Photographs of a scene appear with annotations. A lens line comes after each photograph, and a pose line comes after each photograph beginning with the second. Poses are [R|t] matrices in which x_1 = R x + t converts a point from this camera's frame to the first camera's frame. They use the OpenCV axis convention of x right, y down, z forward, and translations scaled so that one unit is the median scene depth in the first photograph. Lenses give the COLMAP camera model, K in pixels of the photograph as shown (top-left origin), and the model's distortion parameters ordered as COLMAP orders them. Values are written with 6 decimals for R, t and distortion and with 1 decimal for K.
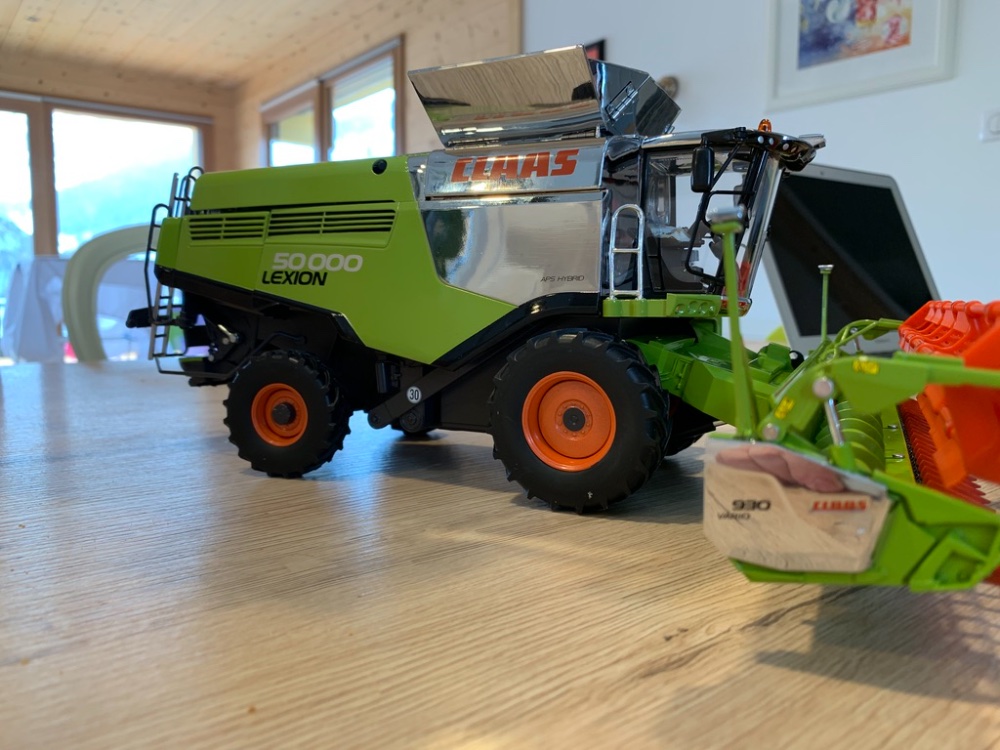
lens RADIAL K [[760.8, 0, 498.2], [0, 760.8, 373.5], [0, 0, 1]] dist [0.014549, -0.013092]
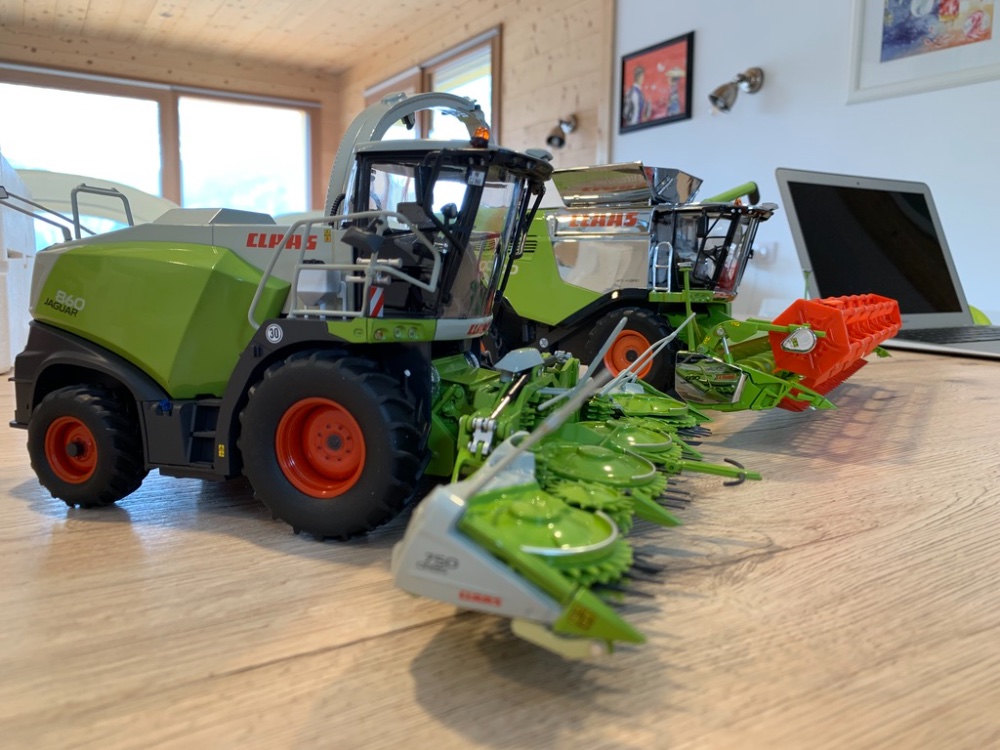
lens RADIAL K [[760.8, 0, 505.2], [0, 760.8, 371.5], [0, 0, 1]] dist [0.014549, -0.013092]
pose [[0.994668, 0.026796, -0.099589, -0.002839], [-0.023940, 0.999270, 0.029762, 0.006056], [0.100314, -0.027219, 0.994583, -0.107464]]
